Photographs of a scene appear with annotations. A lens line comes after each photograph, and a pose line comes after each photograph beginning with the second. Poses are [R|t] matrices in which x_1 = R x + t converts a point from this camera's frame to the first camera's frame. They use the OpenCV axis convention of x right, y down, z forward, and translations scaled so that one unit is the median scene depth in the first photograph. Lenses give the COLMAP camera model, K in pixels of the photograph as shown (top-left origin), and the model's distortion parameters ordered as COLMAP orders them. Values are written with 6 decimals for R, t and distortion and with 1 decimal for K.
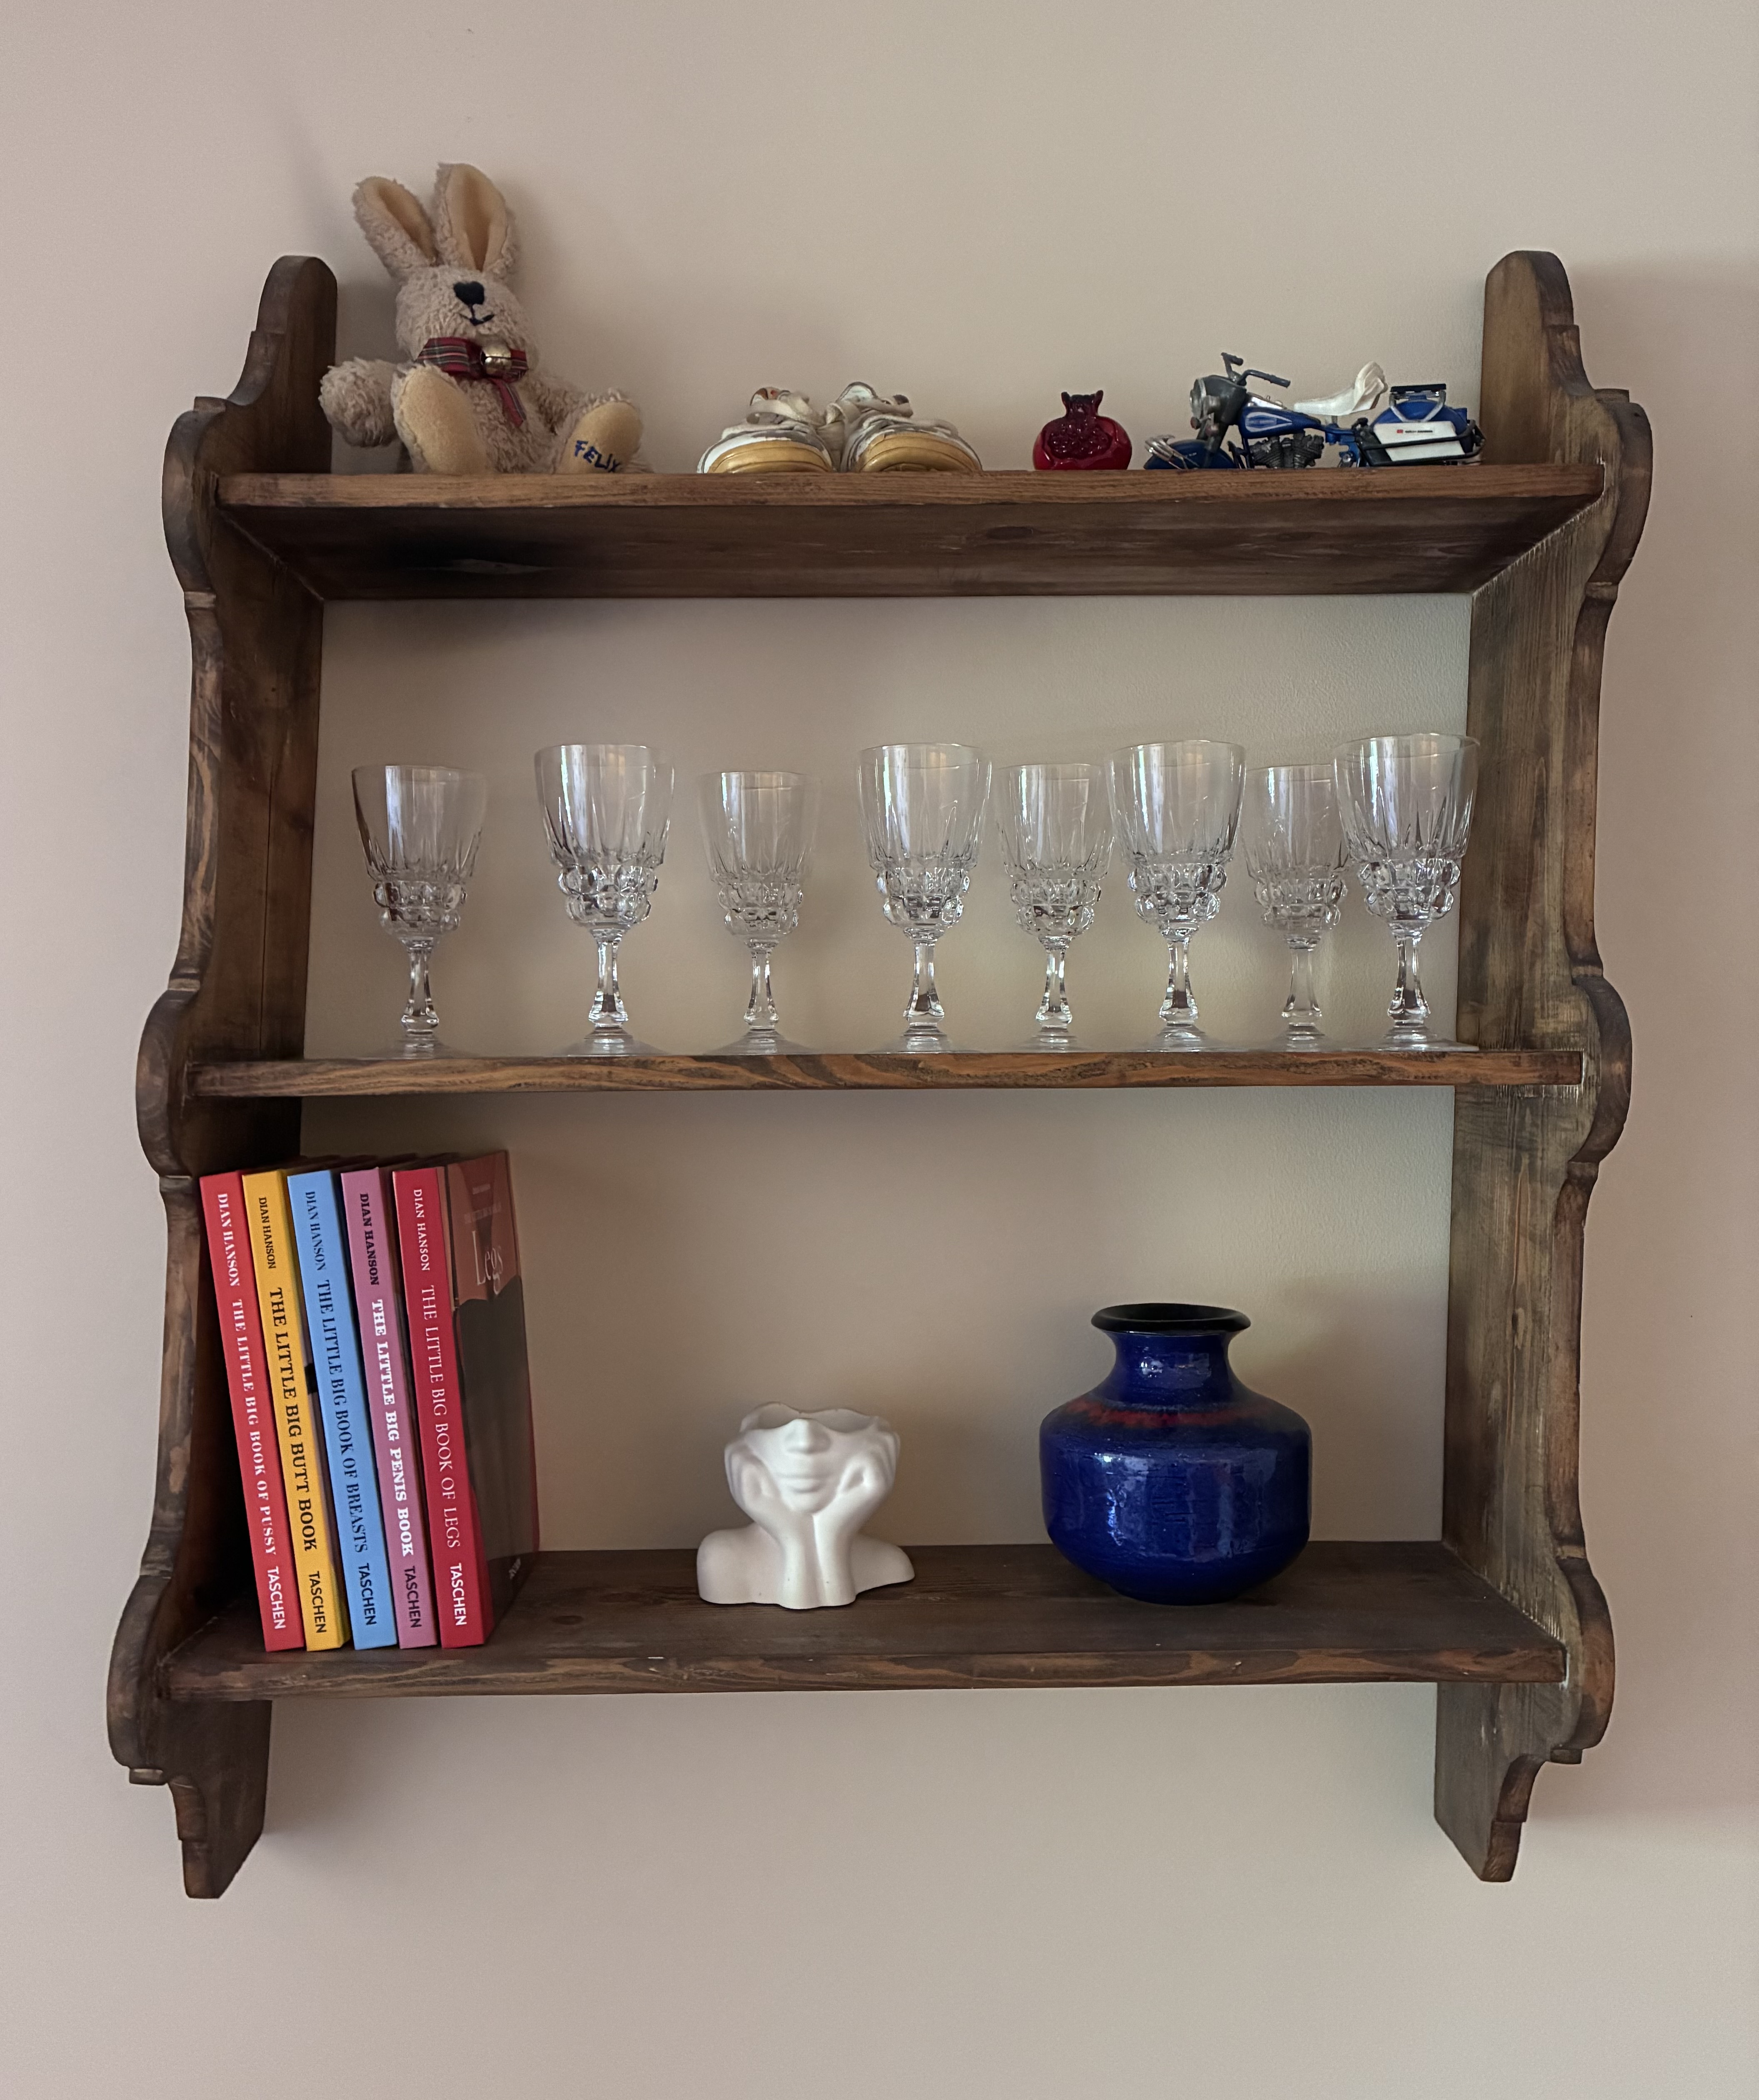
lens RADIAL K [[1816.9, 0, 858.9], [0, 1816.9, 1040.5], [0, 0, 1]] dist [0.013114, 0.005245]
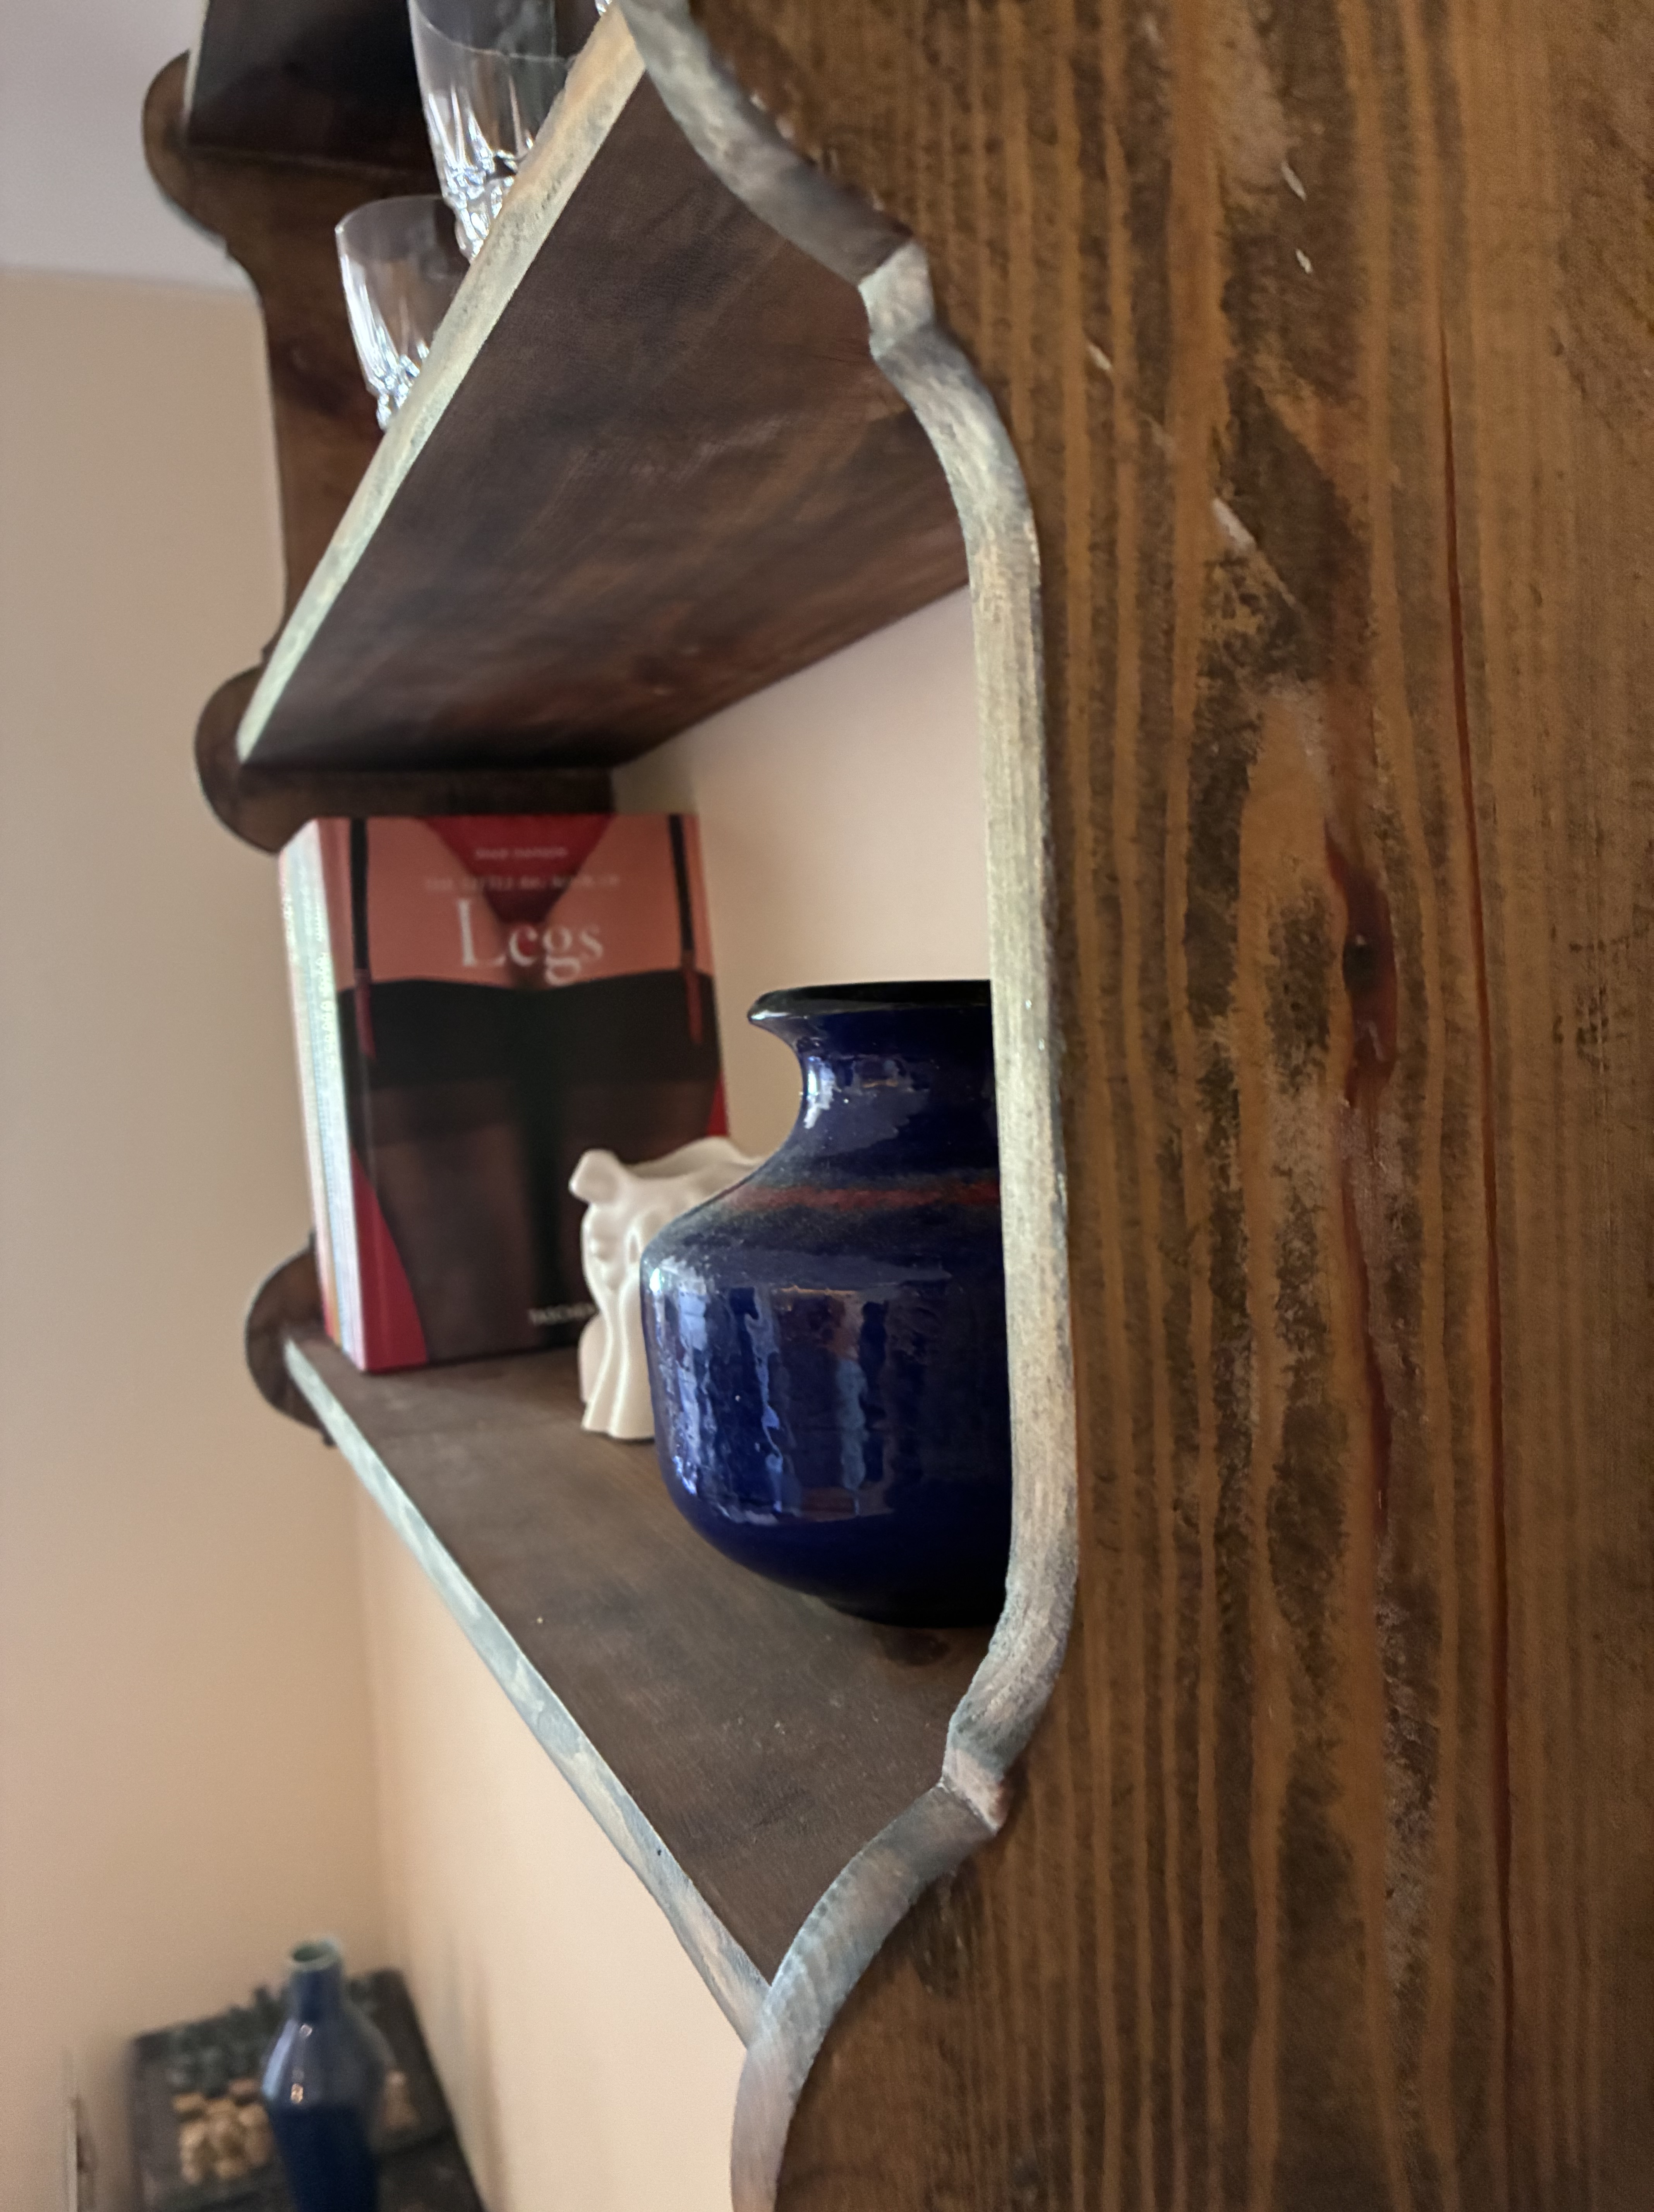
lens RADIAL K [[1703.7, 0, 835.8], [0, 1703.7, 1092.3], [0, 0, 1]] dist [0.022948, -0.023201]
pose [[0.402885, 0.033449, -0.914639, 0.595904], [0.068768, 0.995401, 0.066694, 0.157770], [0.912663, -0.089768, 0.398732, 0.870653]]
